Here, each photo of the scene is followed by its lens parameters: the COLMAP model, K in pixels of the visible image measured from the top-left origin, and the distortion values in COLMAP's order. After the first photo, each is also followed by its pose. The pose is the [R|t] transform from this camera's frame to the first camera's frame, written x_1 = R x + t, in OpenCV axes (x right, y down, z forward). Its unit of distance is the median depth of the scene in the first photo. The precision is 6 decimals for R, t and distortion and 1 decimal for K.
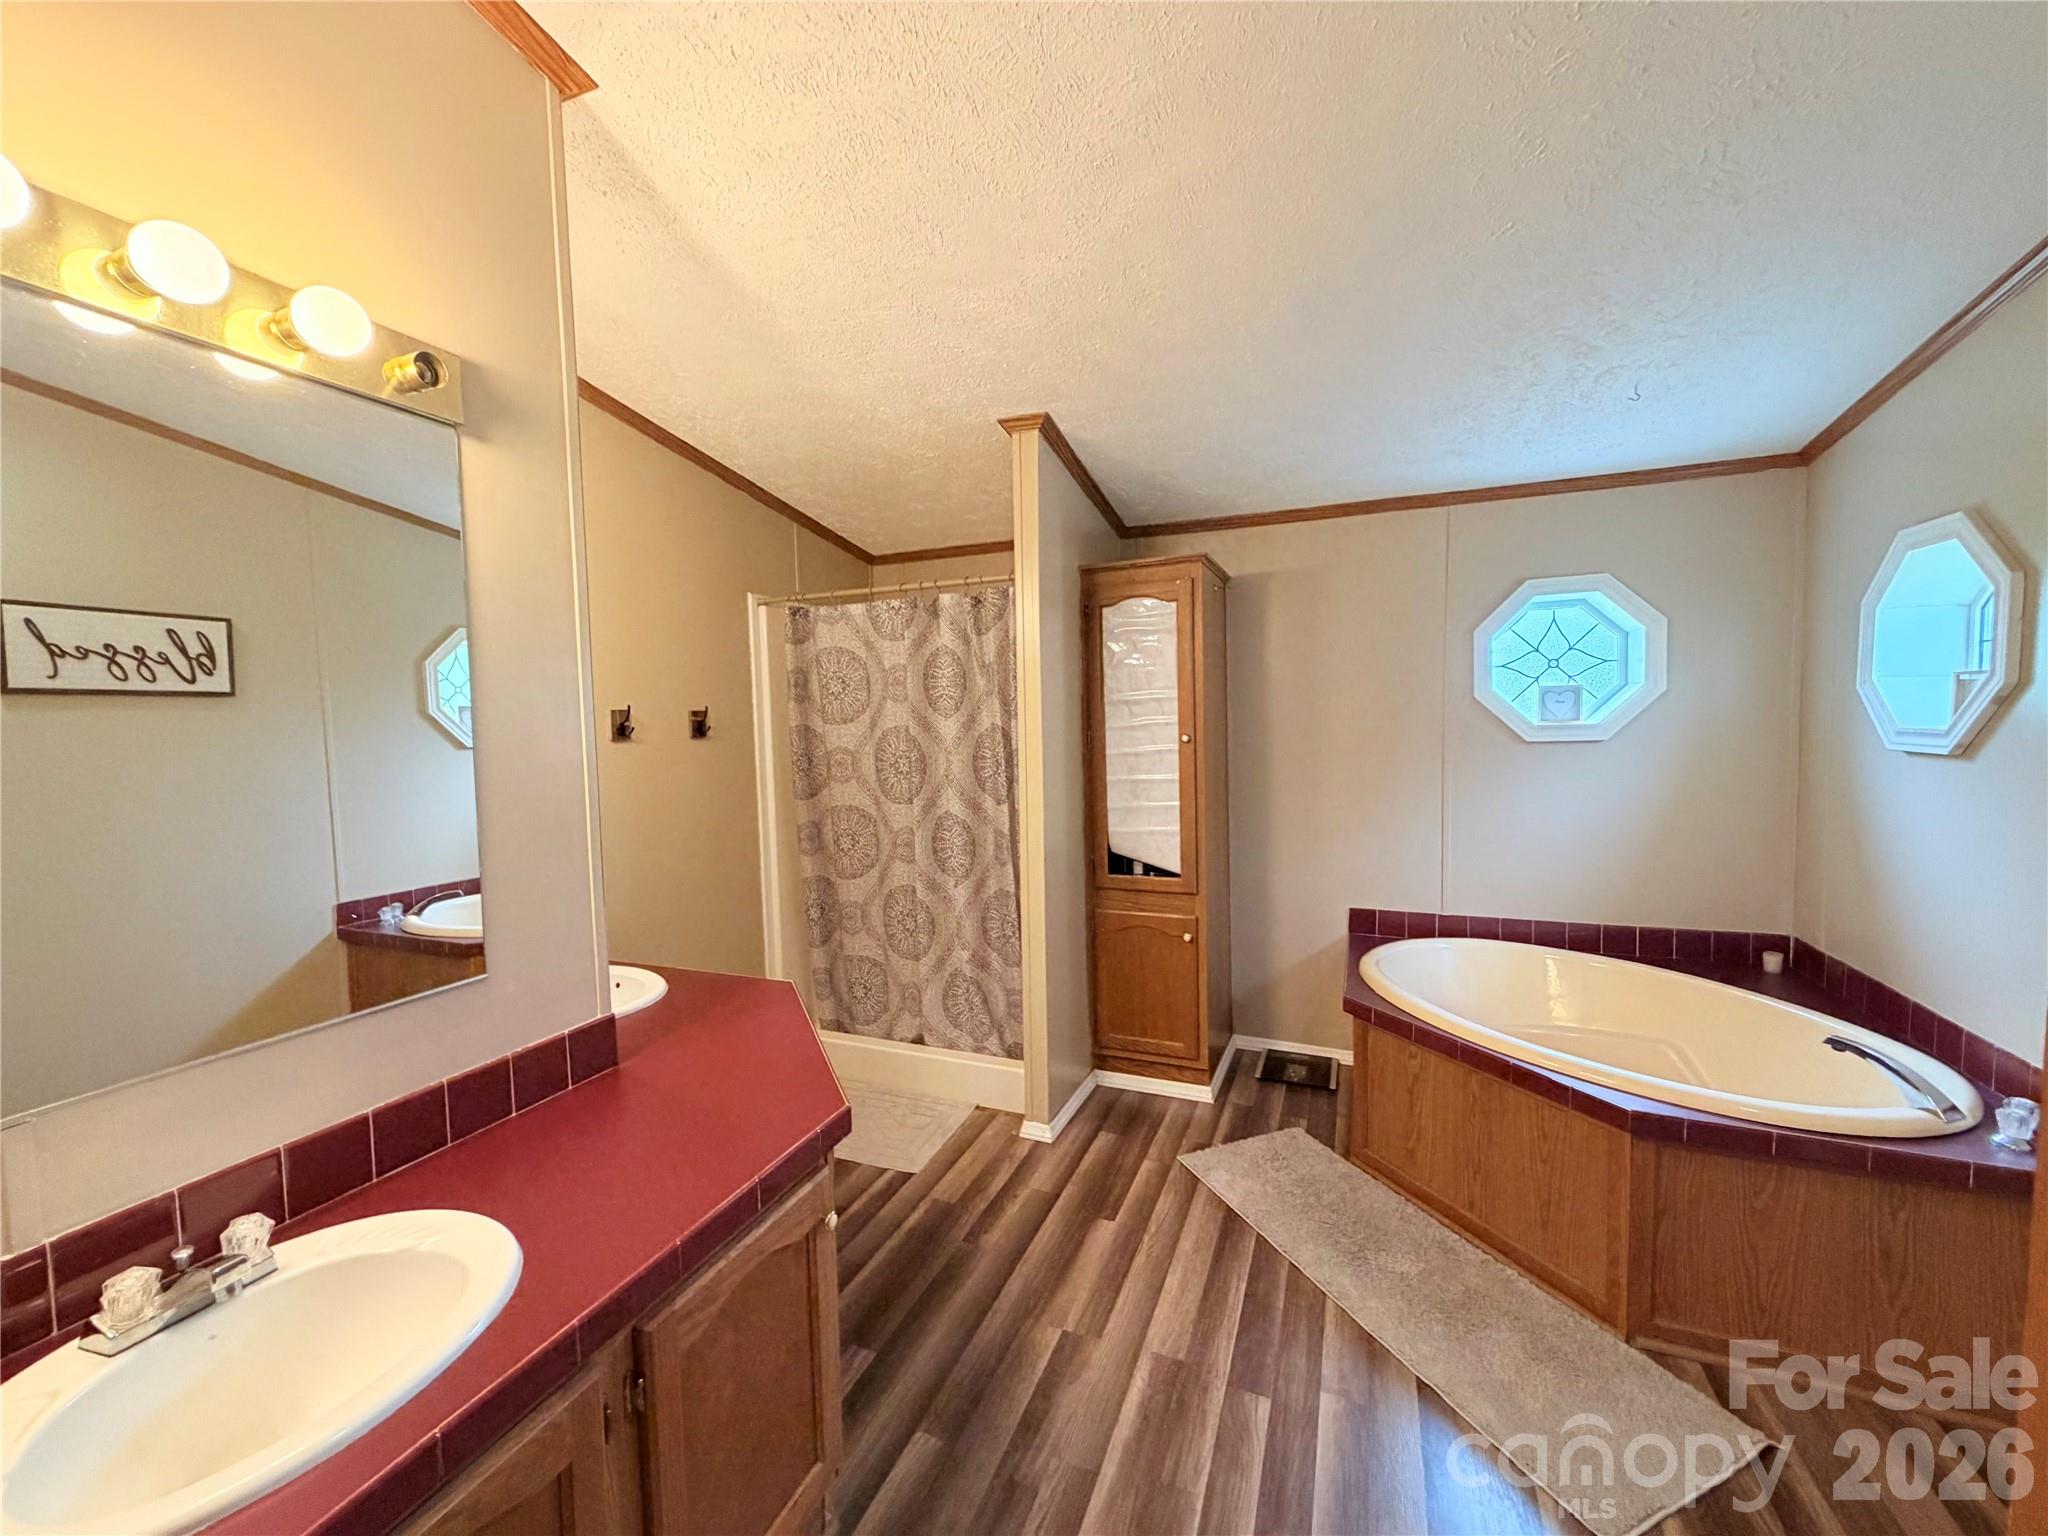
lens RADIAL K [[820.8, 0, 1024.0], [0, 820.8, 768.0], [0, 0, 1]] dist [0.001801, -0.000242]
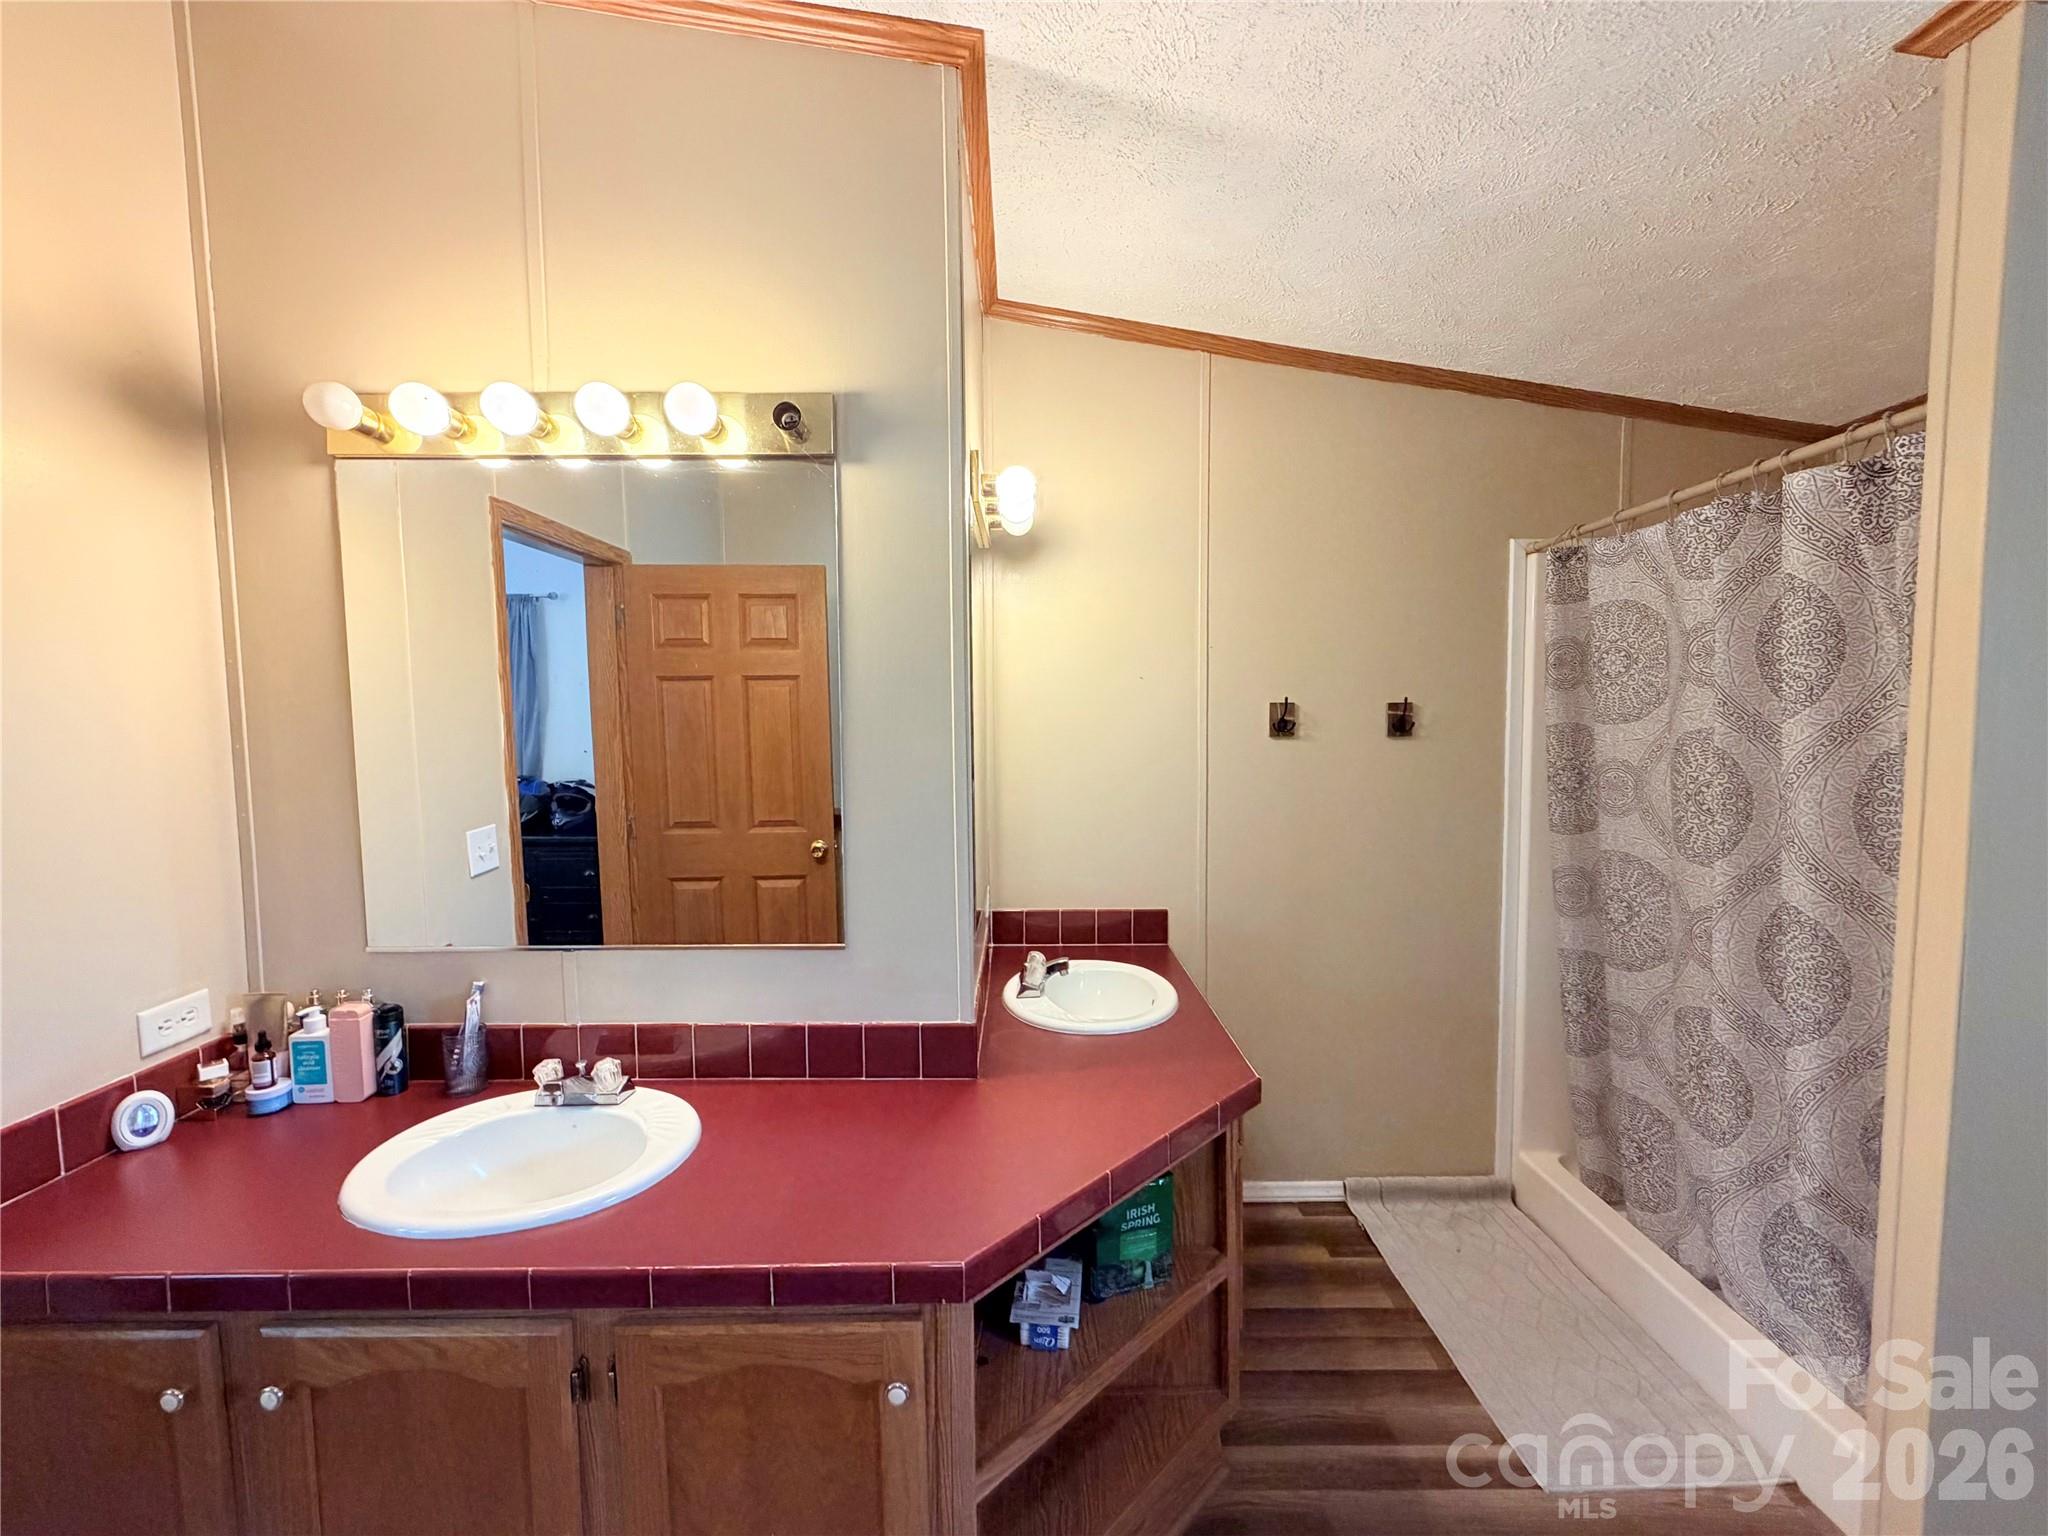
lens RADIAL K [[820.8, 0, 1024.0], [0, 820.8, 768.0], [0, 0, 1]] dist [0.001801, -0.000242]
pose [[0.369703, 0.074761, -0.926137, 0.199065], [-0.057995, 0.996671, 0.057304, -0.029272], [0.927338, 0.032526, 0.372808, 0.348465]]
